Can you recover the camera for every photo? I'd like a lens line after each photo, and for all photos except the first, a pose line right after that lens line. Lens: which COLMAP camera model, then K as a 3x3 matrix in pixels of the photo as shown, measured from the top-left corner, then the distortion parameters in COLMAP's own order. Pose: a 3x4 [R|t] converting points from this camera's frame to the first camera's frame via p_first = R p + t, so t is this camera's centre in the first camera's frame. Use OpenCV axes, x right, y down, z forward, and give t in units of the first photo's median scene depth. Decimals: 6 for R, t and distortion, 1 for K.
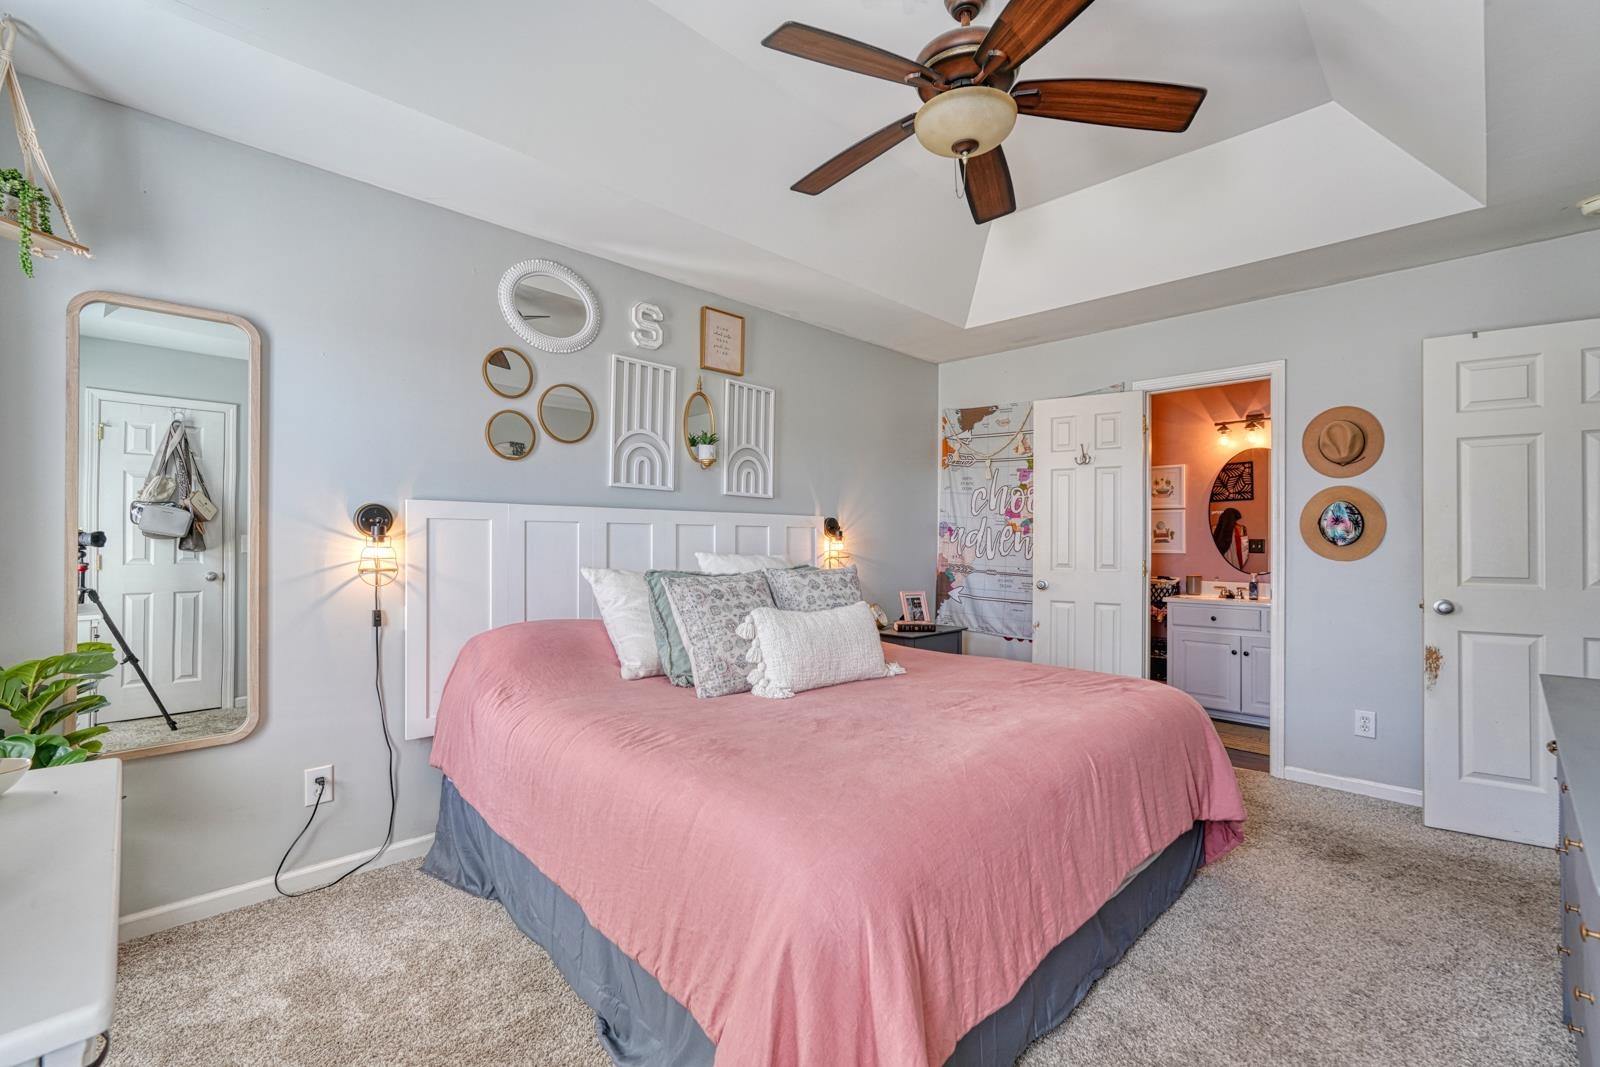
lens RADIAL K [[710.9, 0, 797.9], [0, 710.9, 538.1], [0, 0, 1]] dist [-0.002625, -0.000152]
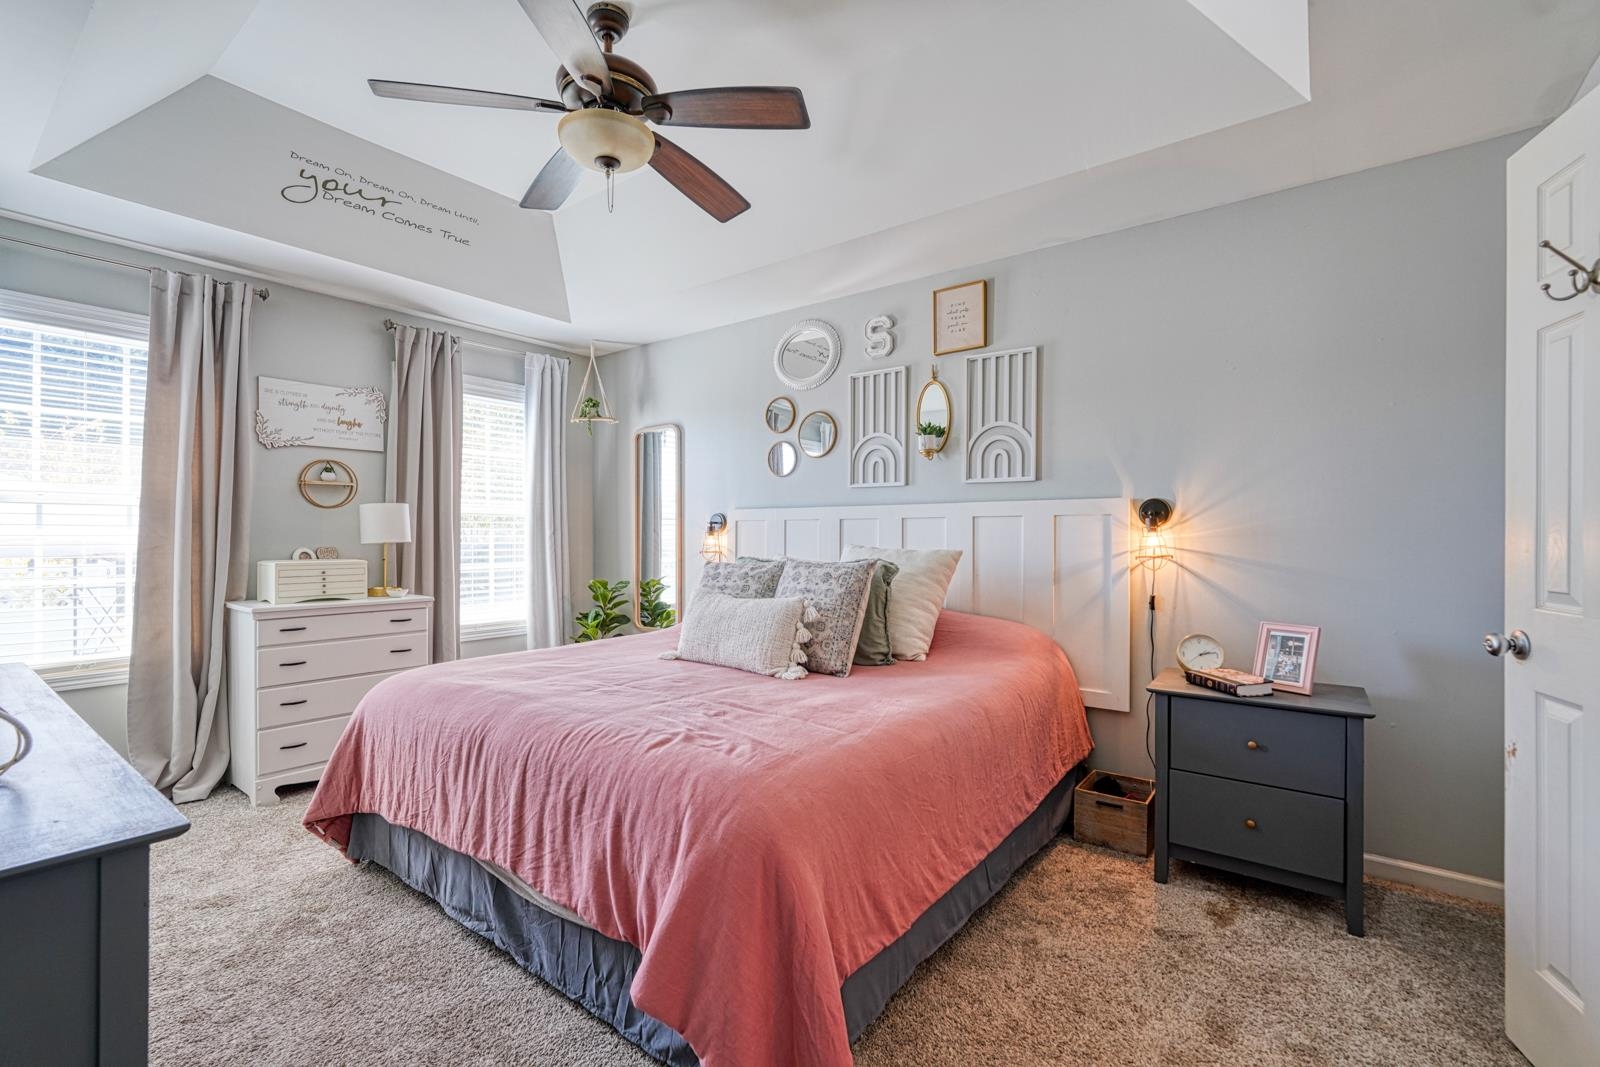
lens RADIAL K [[710.9, 0, 799.1], [0, 710.9, 531.4], [0, 0, 1]] dist [-0.002625, -0.000152]
pose [[0.136293, -0.002318, -0.990666, 0.766979], [0.010706, 0.999942, -0.000867, 0.000041], [0.990611, -0.010488, 0.136310, 0.650556]]
